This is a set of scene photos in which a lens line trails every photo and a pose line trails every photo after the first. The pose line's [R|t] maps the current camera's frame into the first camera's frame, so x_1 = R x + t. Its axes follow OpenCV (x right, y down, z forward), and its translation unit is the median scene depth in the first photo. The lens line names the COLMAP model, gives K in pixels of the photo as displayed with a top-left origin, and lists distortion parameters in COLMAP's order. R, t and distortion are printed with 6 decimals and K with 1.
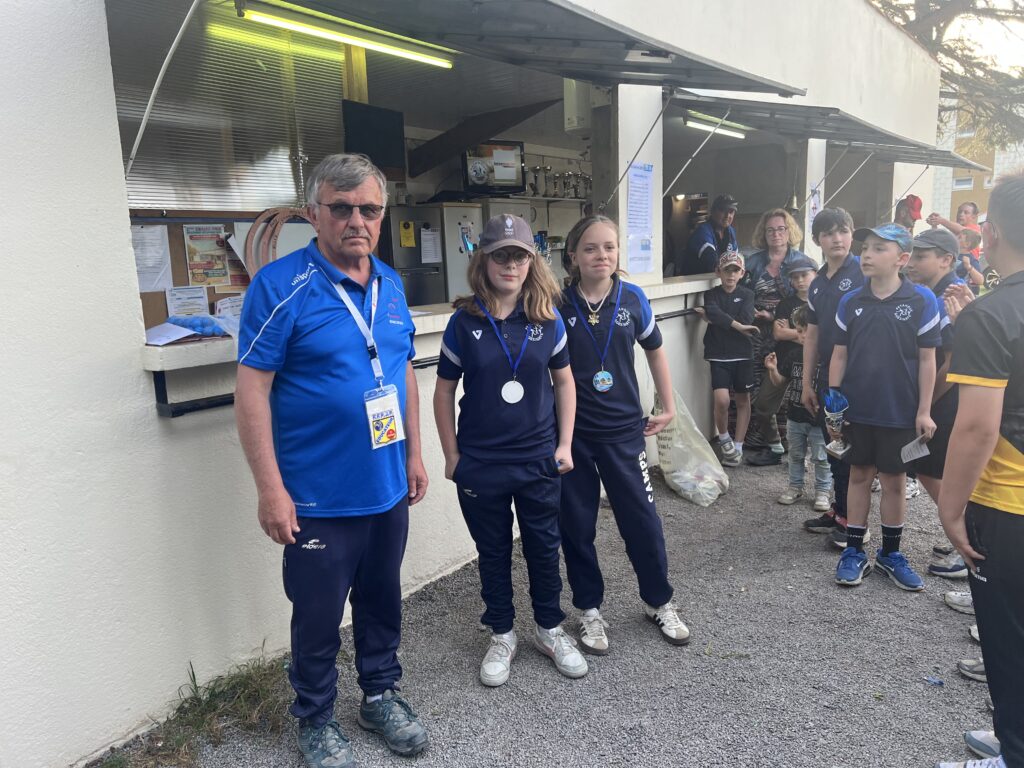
lens RADIAL K [[771.5, 0, 514.1], [0, 771.5, 386.5], [0, 0, 1]] dist [0.042952, -0.048850]
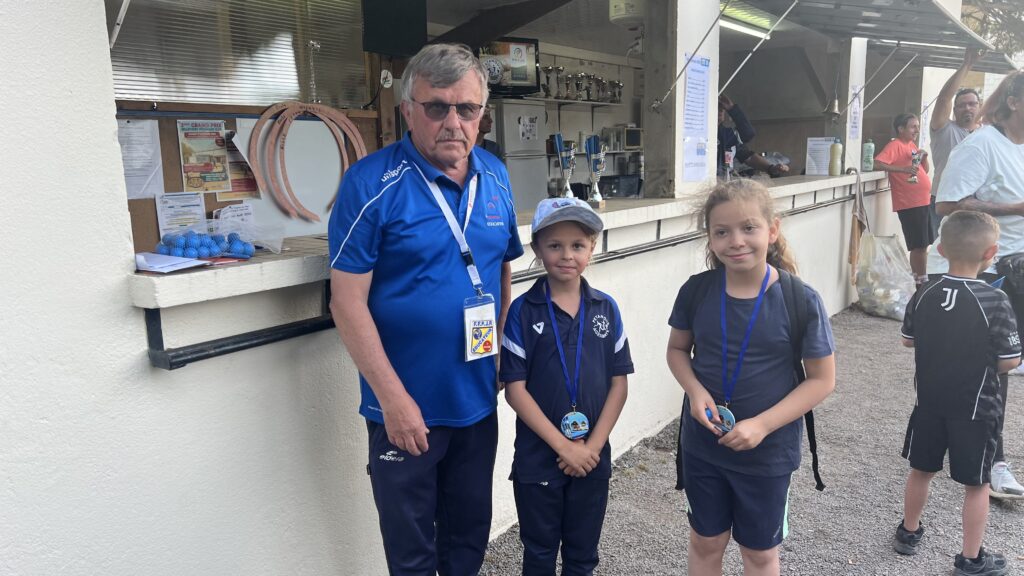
lens RADIAL K [[770.3, 0, 514.2], [0, 770.3, 287.0], [0, 0, 1]] dist [0.041651, -0.047052]
pose [[0.999775, 0.006102, 0.020309, -0.065161], [-0.005972, 0.999961, -0.006441, -0.019443], [-0.020347, 0.006318, 0.999773, 0.128510]]
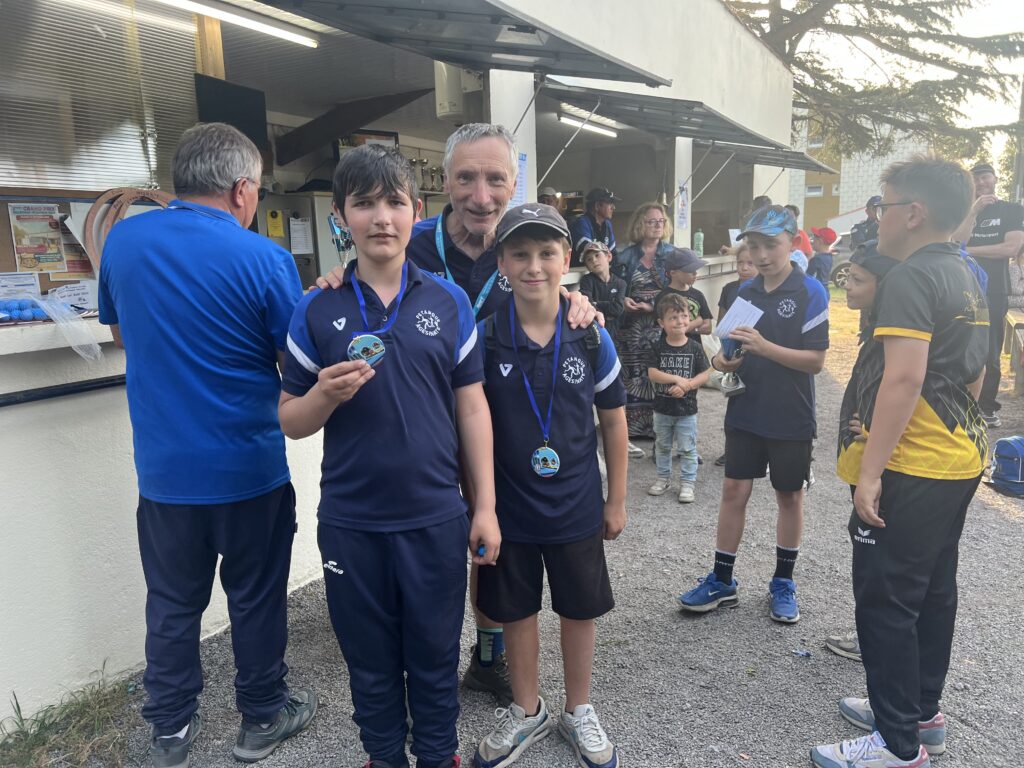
lens RADIAL K [[771.5, 0, 516.0], [0, 771.5, 379.4], [0, 0, 1]] dist [0.042952, -0.048850]
pose [[0.988345, -0.017344, 0.151241, 0.011145], [0.018648, 0.999800, -0.007206, 0.010665], [-0.151086, 0.009942, 0.988471, 0.024543]]
